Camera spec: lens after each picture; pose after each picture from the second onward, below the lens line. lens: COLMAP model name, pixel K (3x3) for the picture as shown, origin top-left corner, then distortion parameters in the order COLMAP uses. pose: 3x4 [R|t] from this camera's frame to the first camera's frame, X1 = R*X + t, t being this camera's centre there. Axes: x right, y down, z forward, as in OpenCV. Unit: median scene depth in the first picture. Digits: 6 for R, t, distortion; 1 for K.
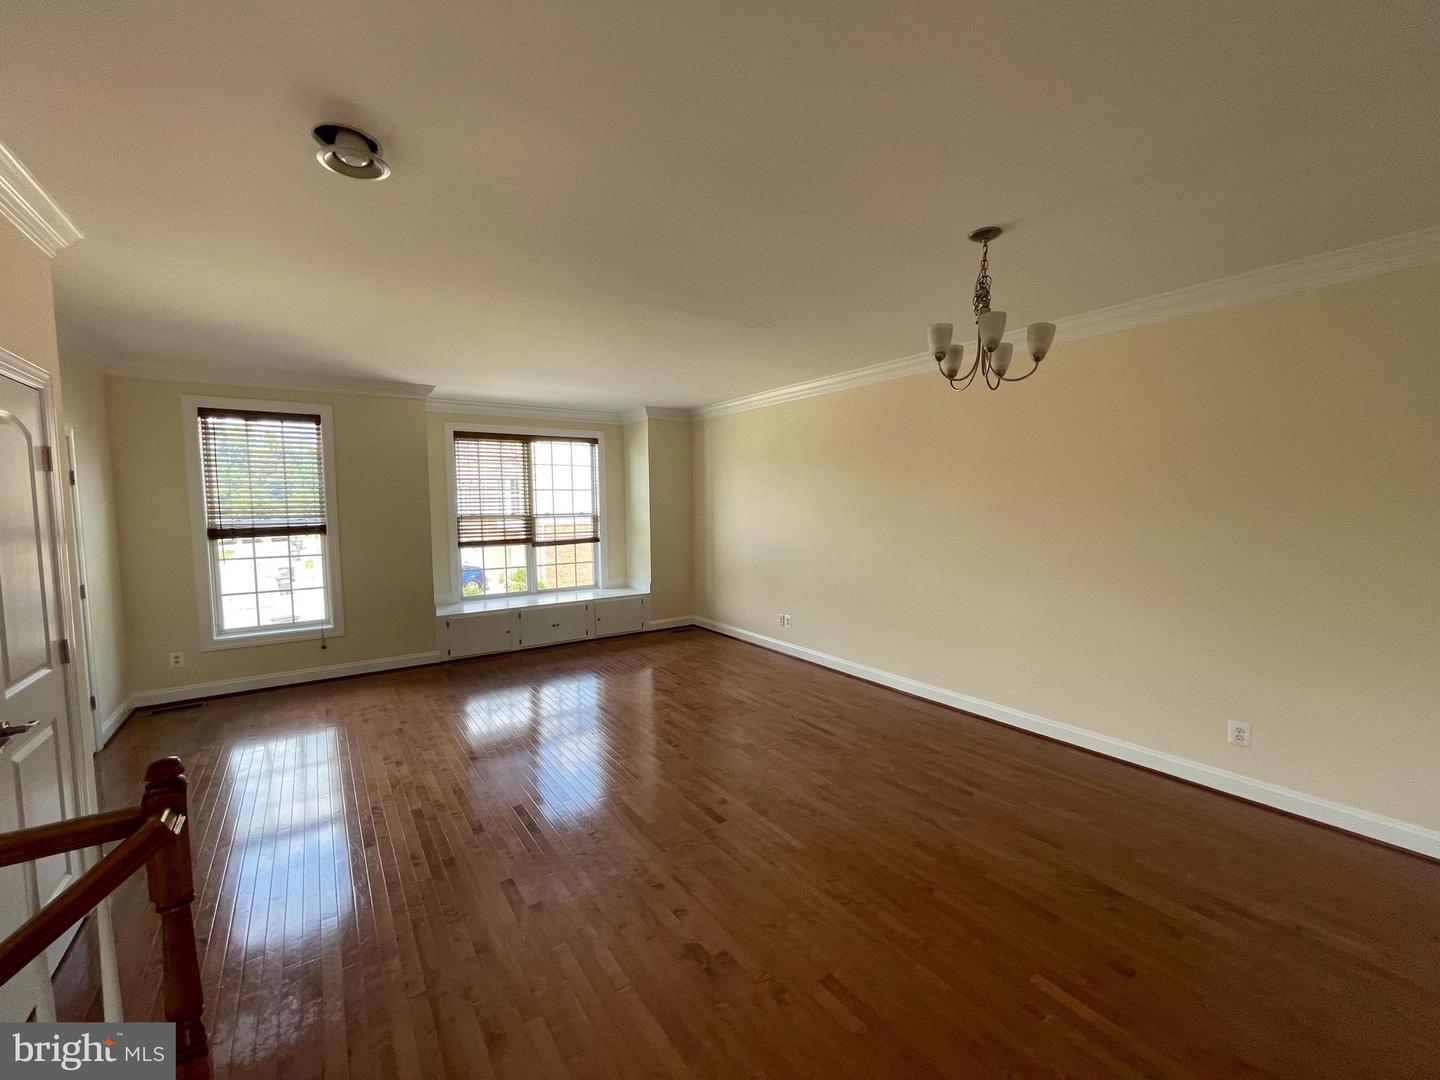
lens RADIAL K [[582.9, 0, 707.6], [0, 582.9, 545.2], [0, 0, 1]] dist [-0.000502, 0.000188]
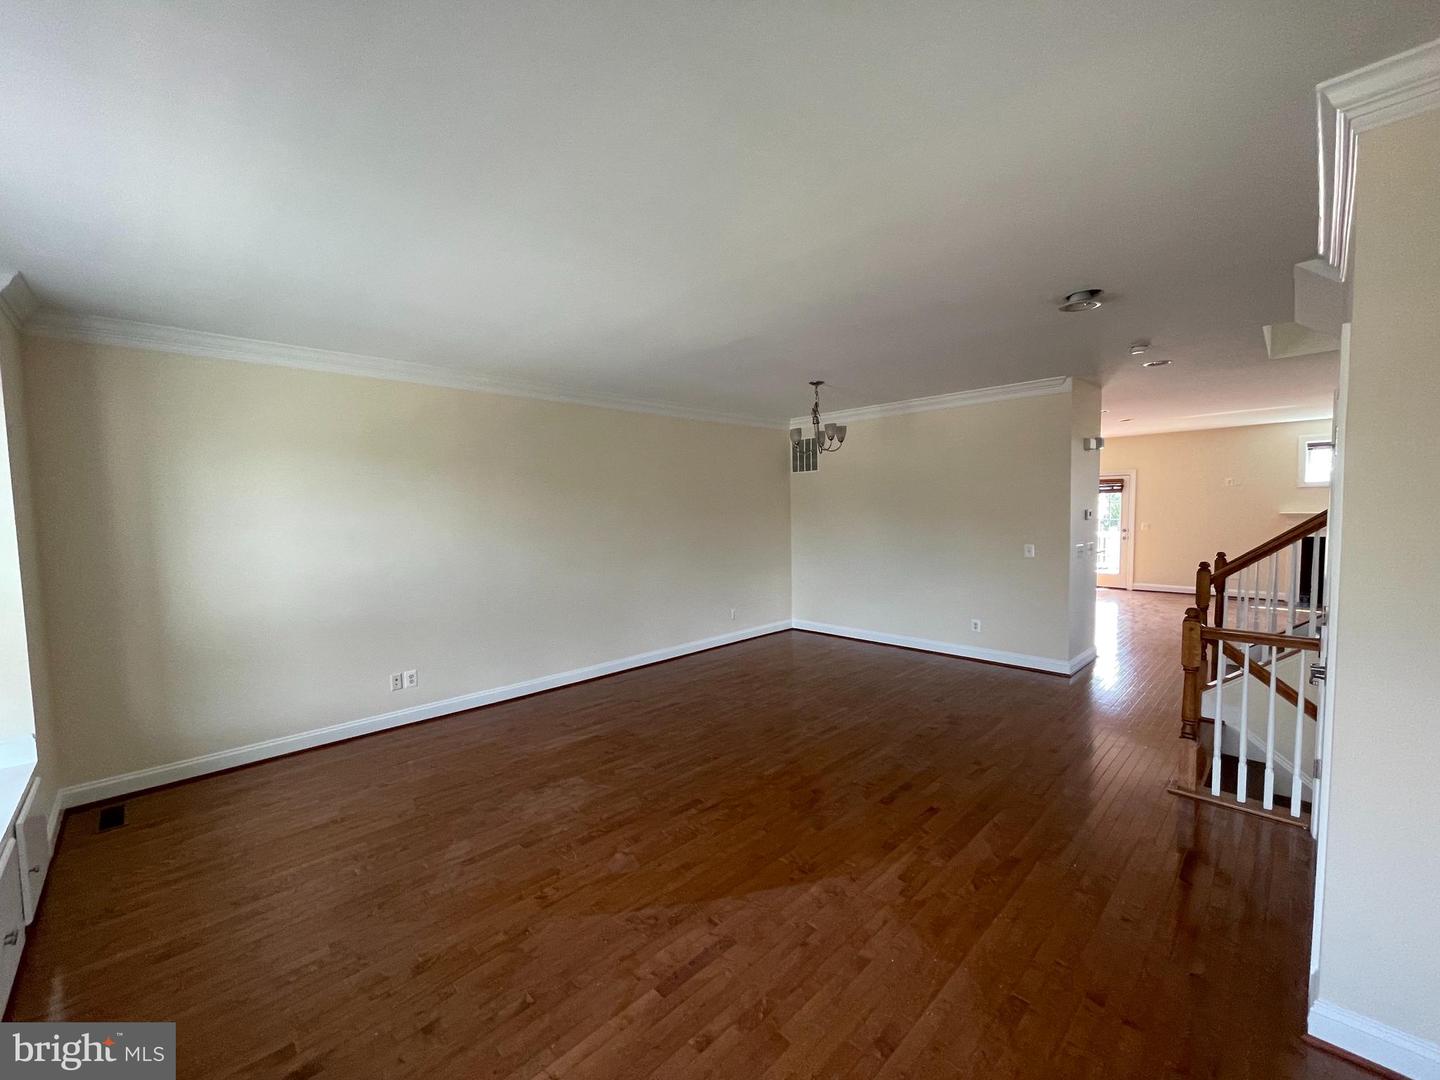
lens RADIAL K [[582.9, 0, 715.3], [0, 582.9, 543.3], [0, 0, 1]] dist [-0.000502, 0.000188]
pose [[-0.183845, -0.048851, 0.981741, -0.613913], [0.093346, 0.993383, 0.066911, -0.050085], [-0.978513, 0.103943, -0.178068, 0.697067]]
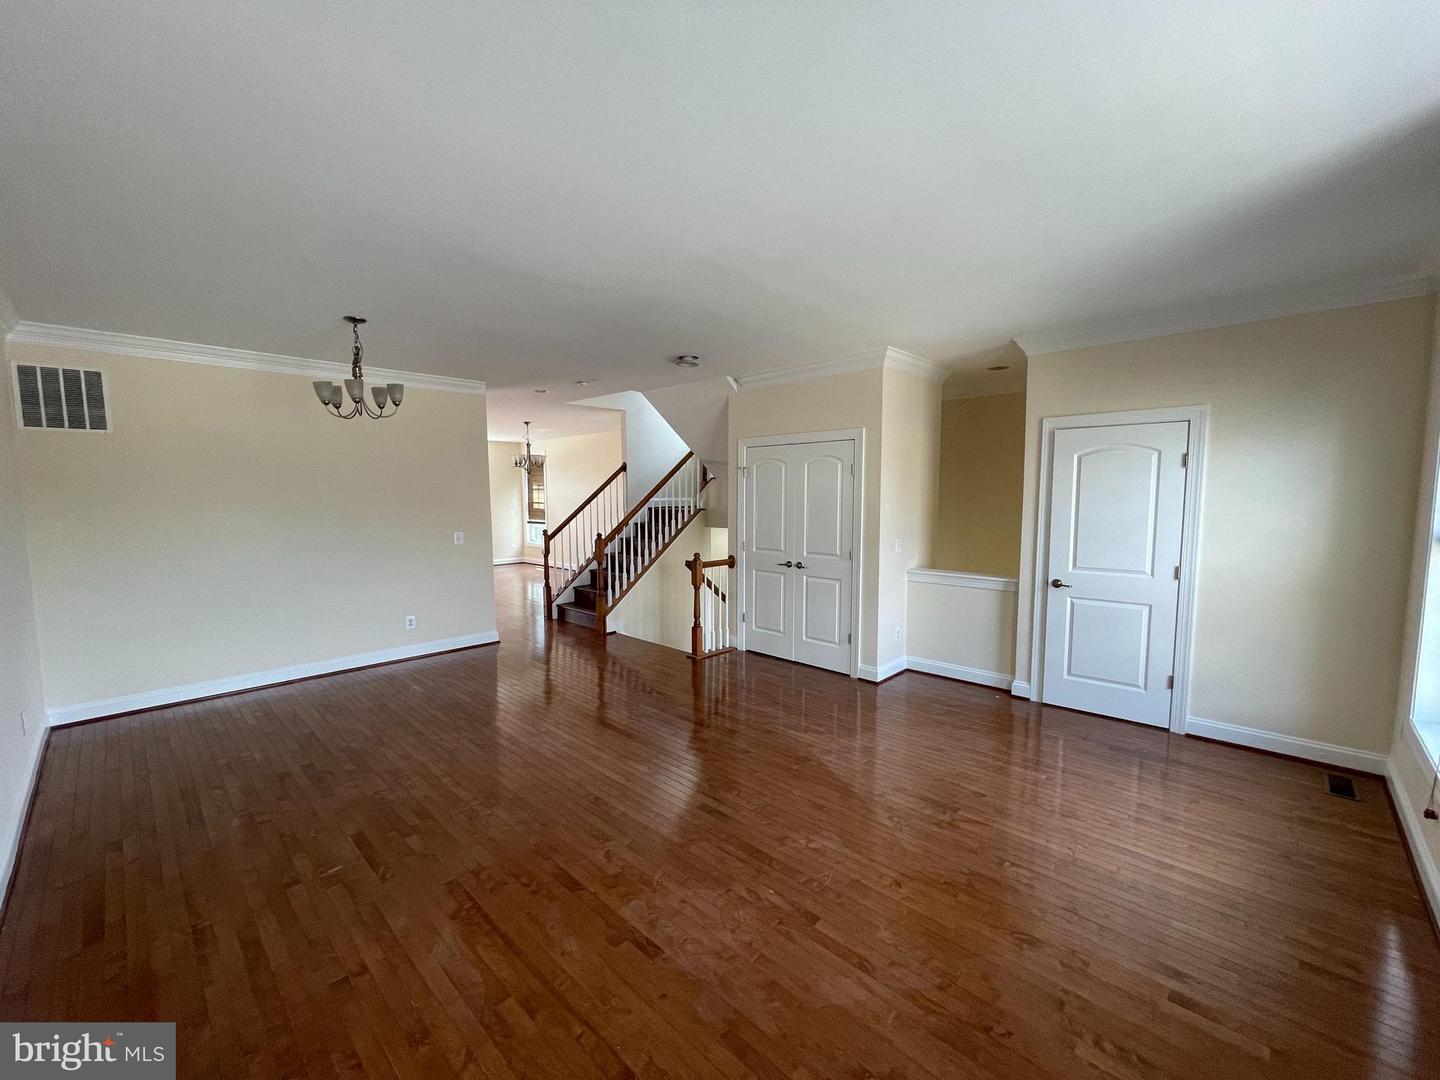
lens RADIAL K [[582.9, 0, 706.4], [0, 582.9, 544.4], [0, 0, 1]] dist [-0.000502, 0.000188]
pose [[-0.980030, 0.031959, -0.196266, -0.041039], [-0.000498, 0.986603, 0.163141, -0.079047], [0.198850, 0.159981, -0.966884, 1.066912]]
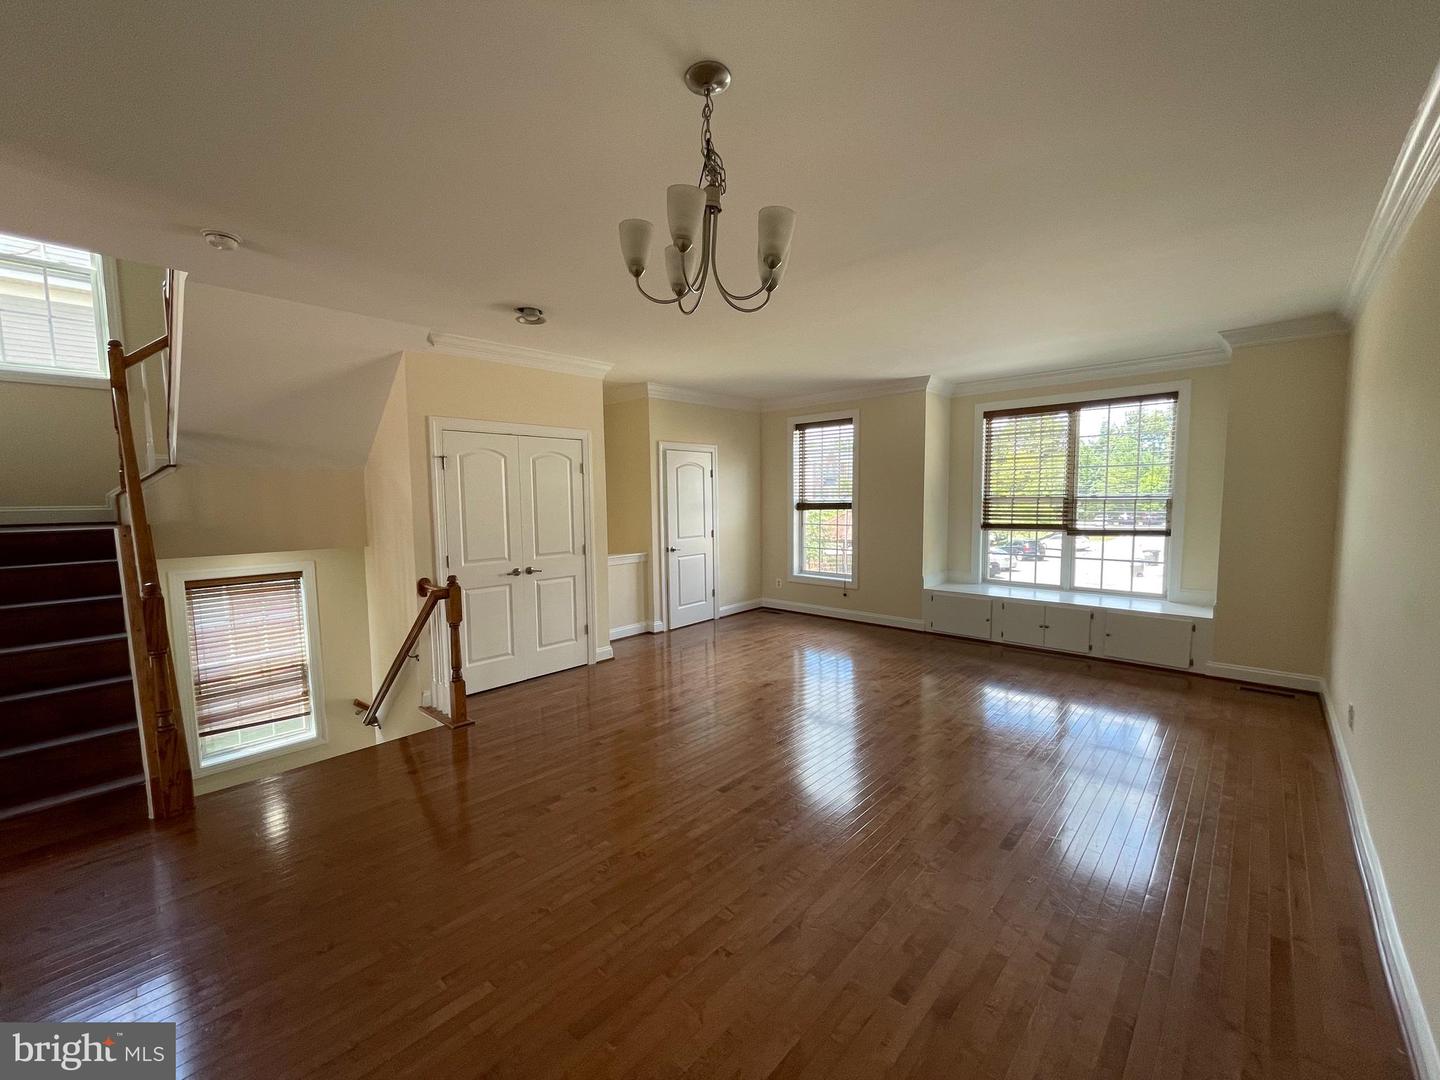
lens RADIAL K [[582.9, 0, 716.4], [0, 582.9, 547.3], [0, 0, 1]] dist [-0.000502, 0.000188]
pose [[0.221195, 0.094518, -0.970638, 0.457141], [-0.062007, 0.994642, 0.082725, -0.019636], [0.973256, 0.041888, 0.225871, 0.341469]]
